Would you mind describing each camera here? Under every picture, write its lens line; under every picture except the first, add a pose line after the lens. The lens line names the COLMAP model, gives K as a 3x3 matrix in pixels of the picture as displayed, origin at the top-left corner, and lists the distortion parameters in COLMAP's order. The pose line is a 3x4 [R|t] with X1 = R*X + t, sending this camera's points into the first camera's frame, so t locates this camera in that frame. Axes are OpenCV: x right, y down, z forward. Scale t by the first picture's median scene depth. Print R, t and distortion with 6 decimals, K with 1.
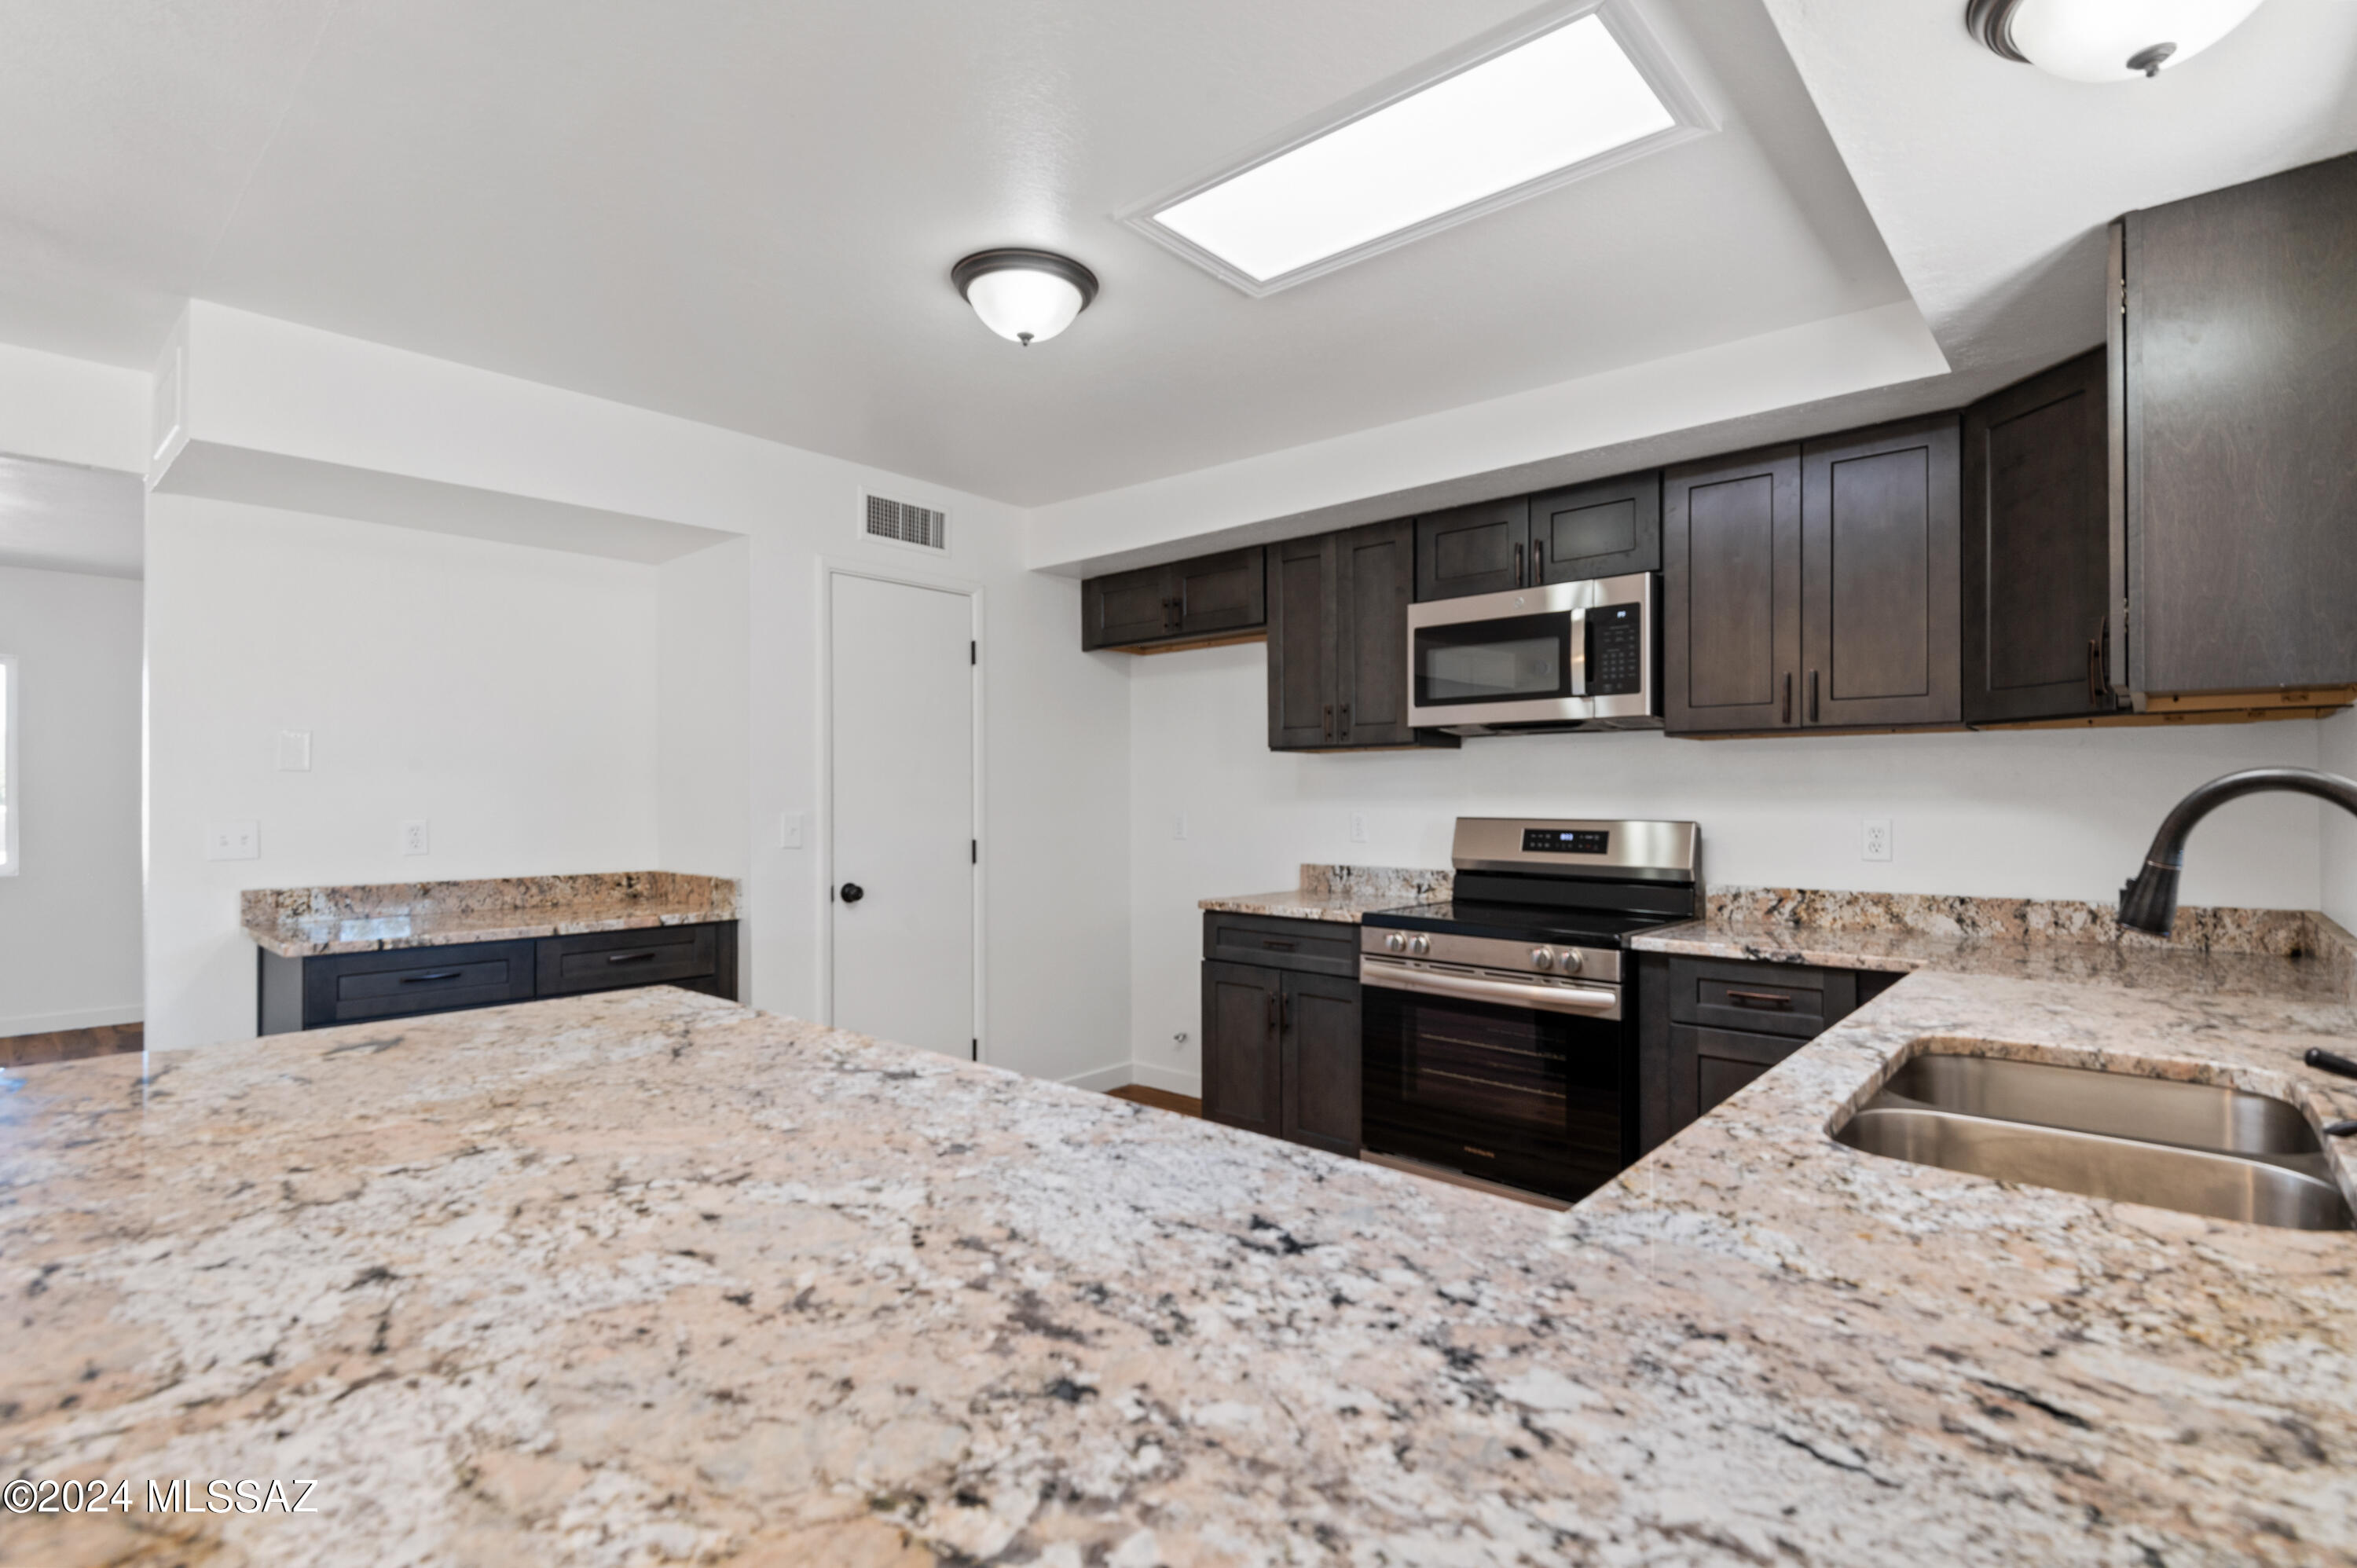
lens RADIAL K [[1106.2, 0, 1171.9], [0, 1106.2, 787.1], [0, 0, 1]] dist [0.015429, -0.004801]
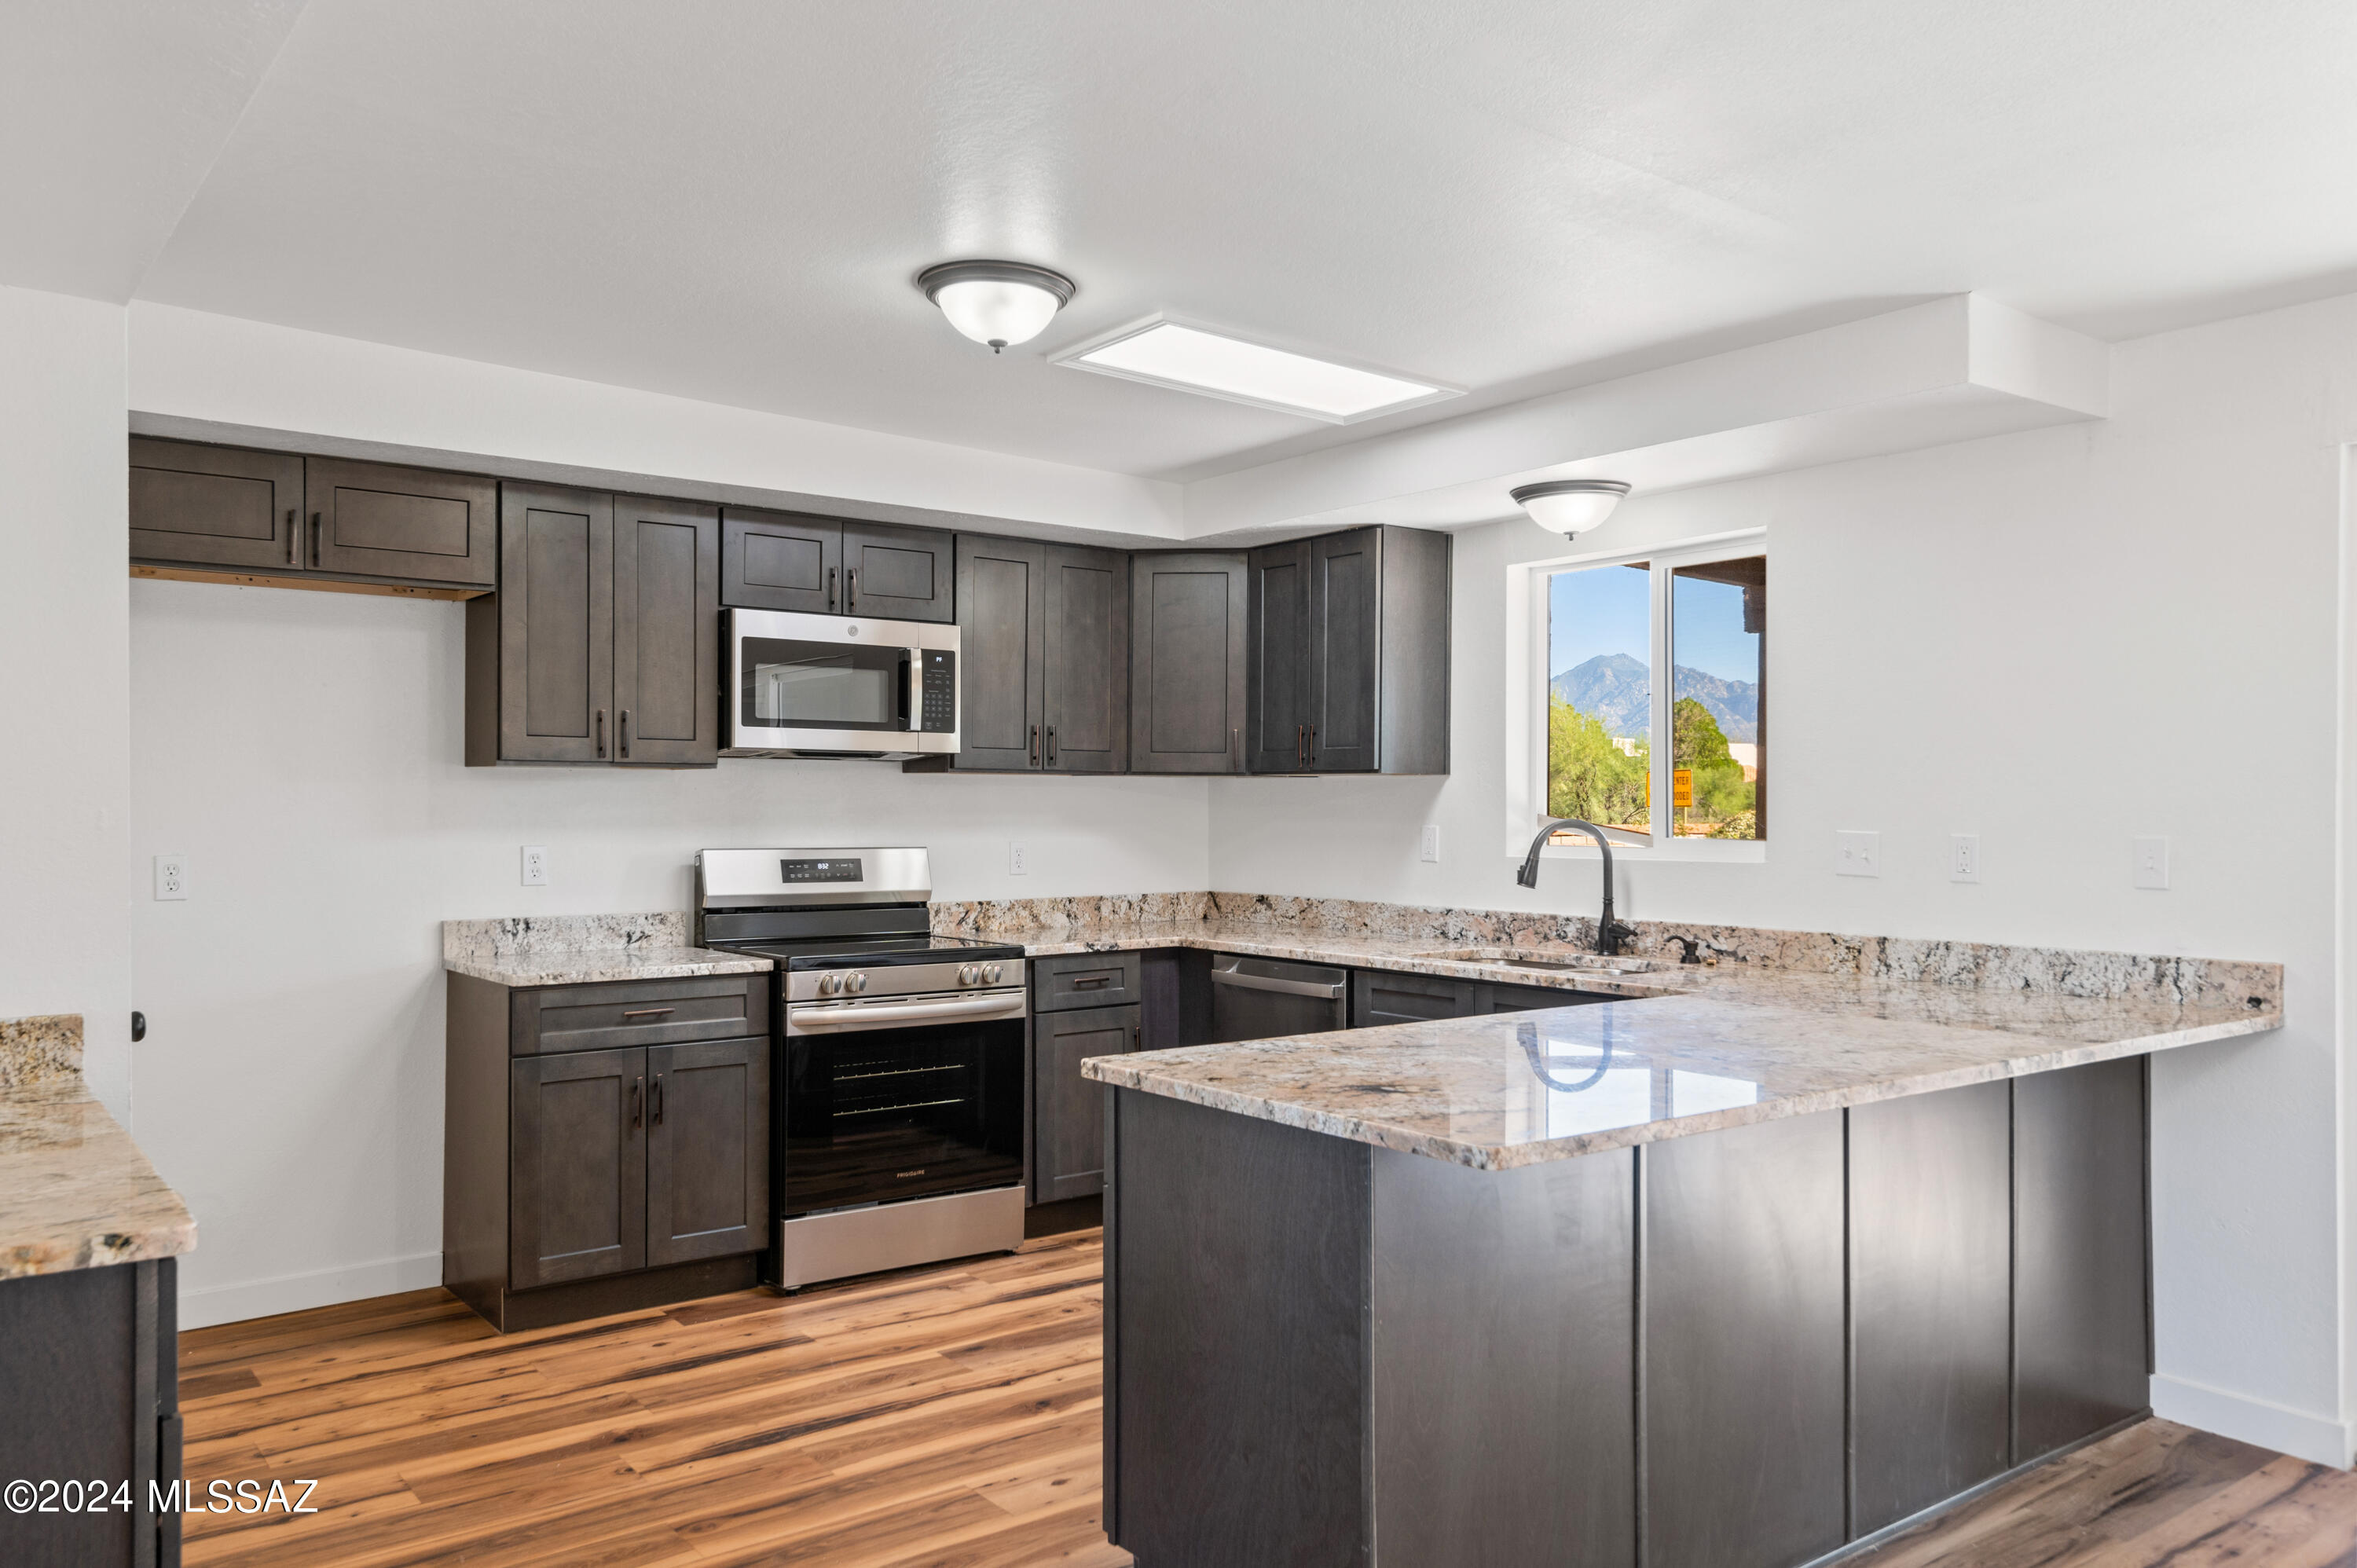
lens RADIAL K [[1677.7, 0, 1163.8], [0, 1677.7, 782.6], [0, 0, 1]] dist [0.030728, -0.009754]
pose [[0.178384, 0.016186, 0.983828, -1.128434], [-0.011867, 0.999827, -0.014297, -0.012335], [-0.983889, -0.009125, 0.178545, 0.460793]]
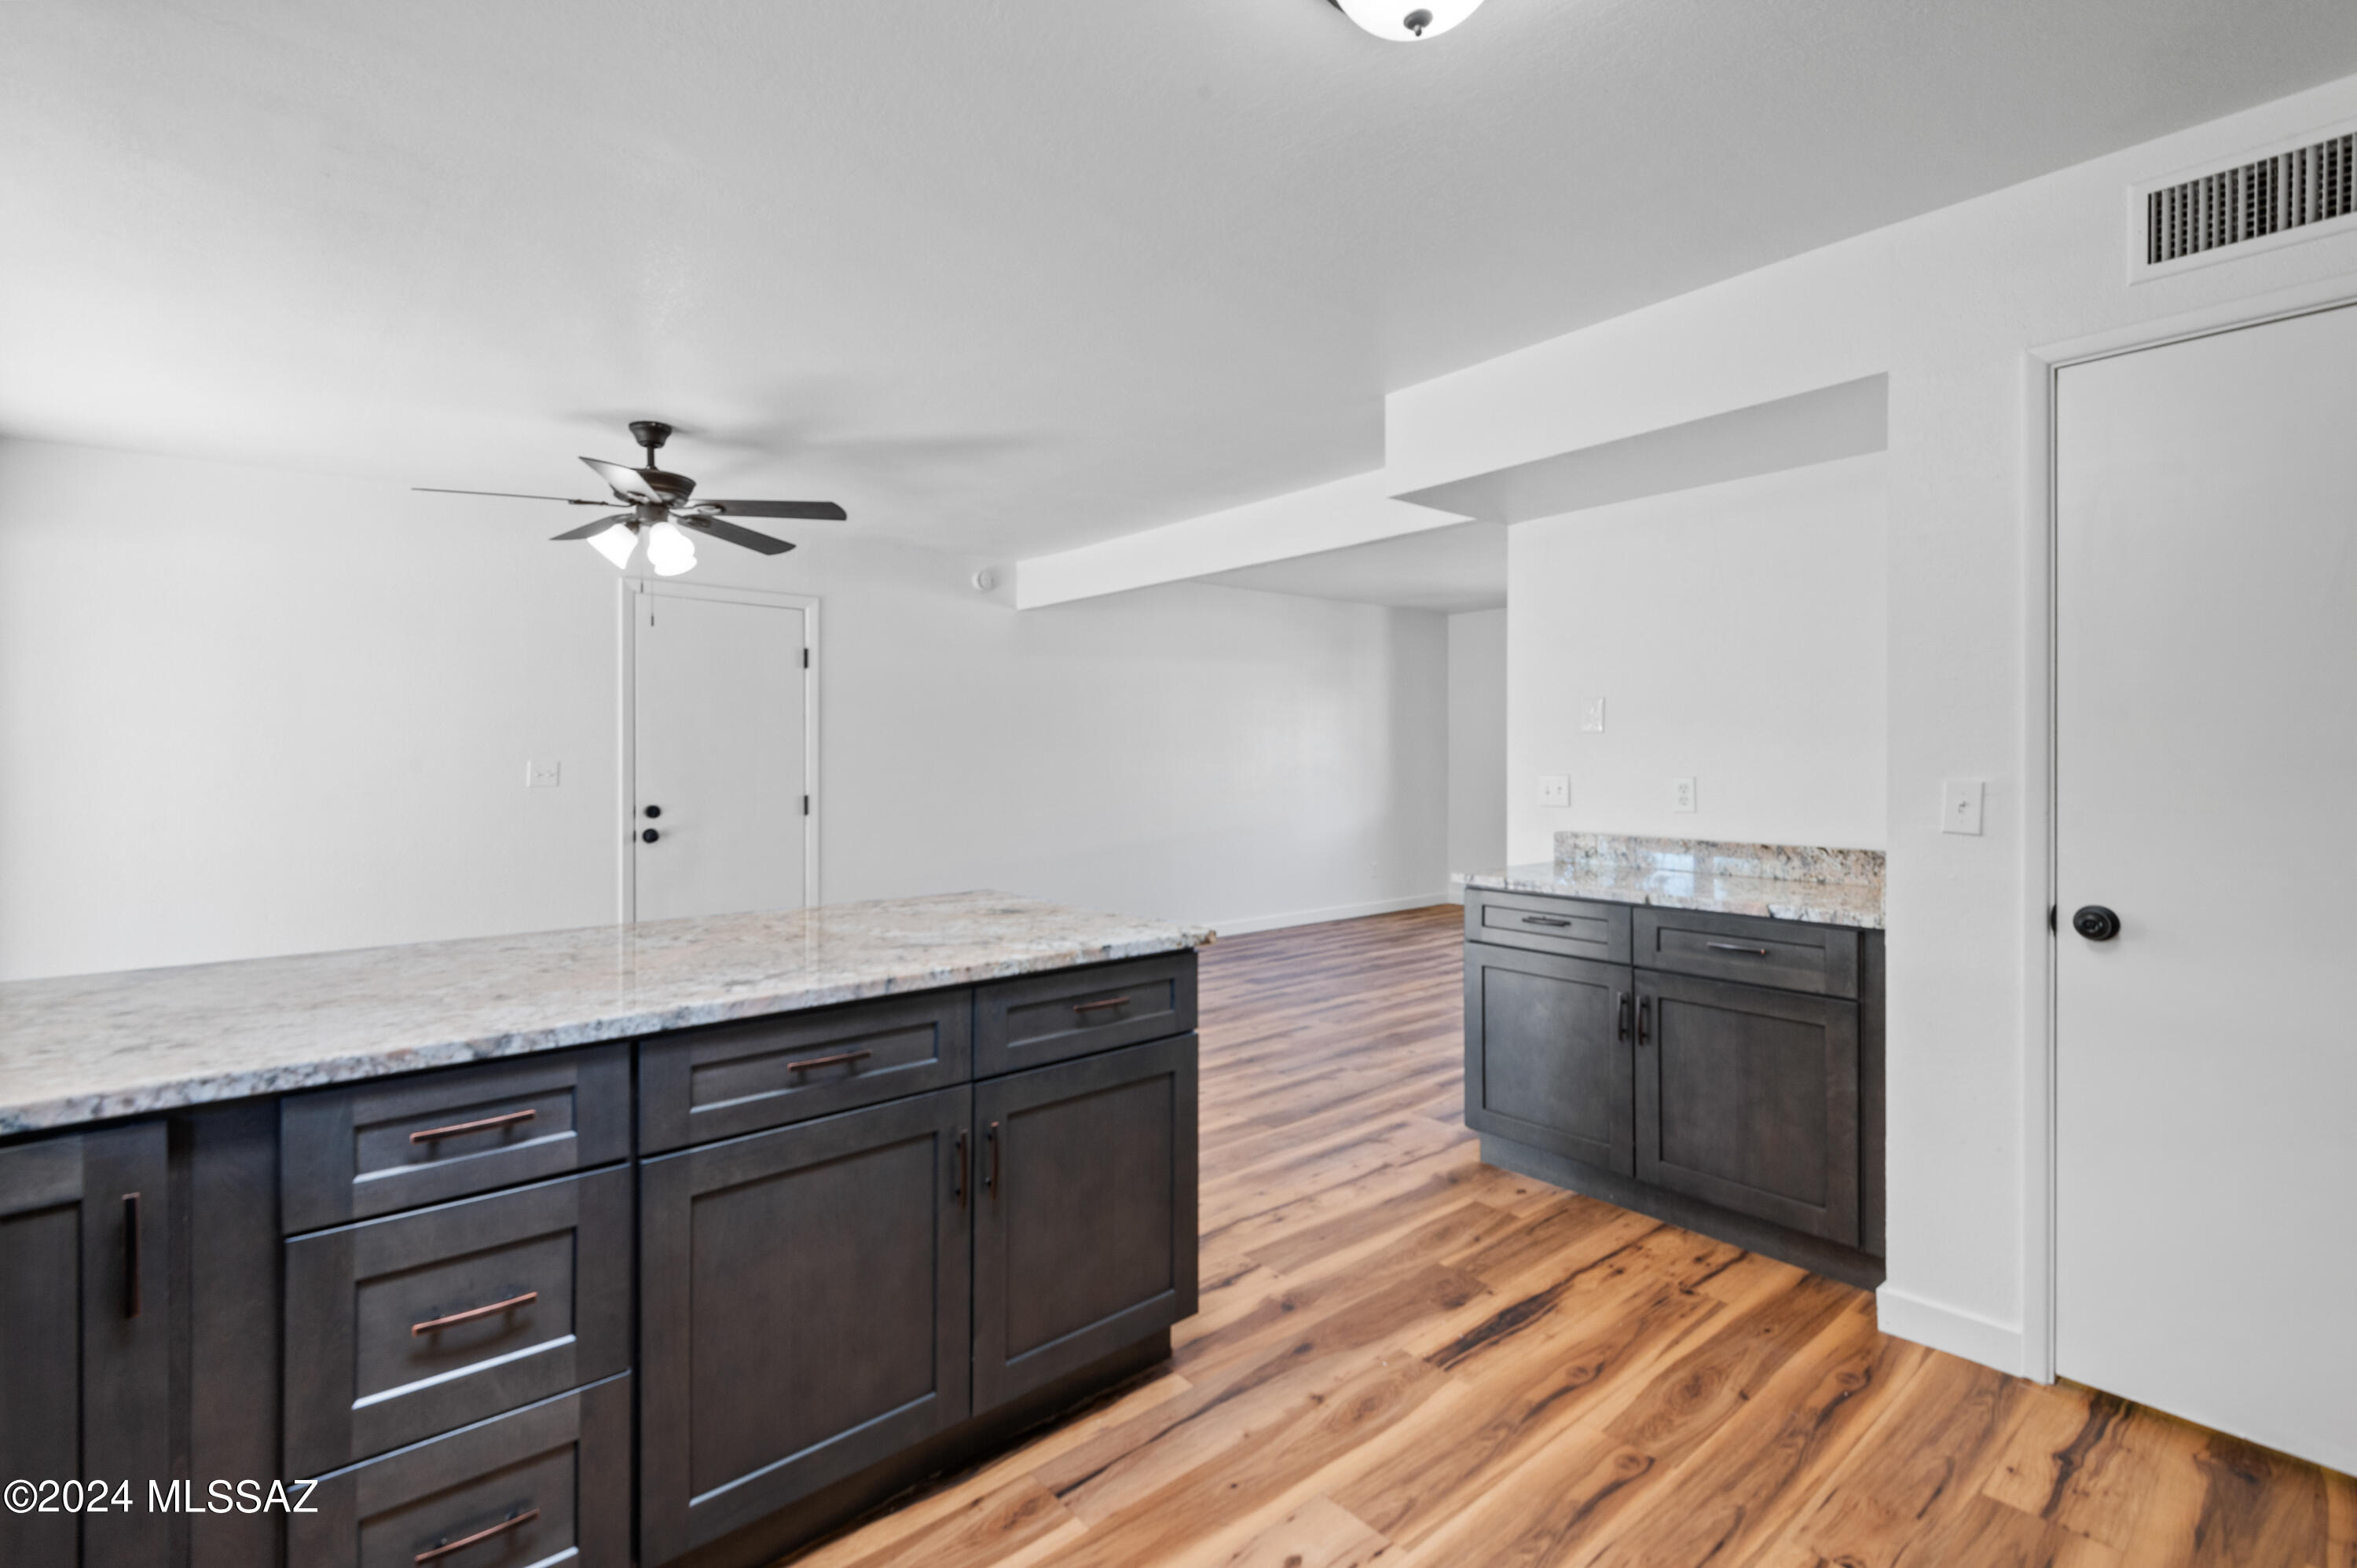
lens RADIAL K [[1044.9, 0, 1173.6], [0, 1044.9, 766.8], [0, 0, 1]] dist [0.018196, -0.003499]
pose [[-0.131677, 0.007105, -0.991267, 0.359254], [0.007359, 0.999954, 0.006189, 0.010465], [0.991265, -0.006479, -0.131723, 0.711398]]
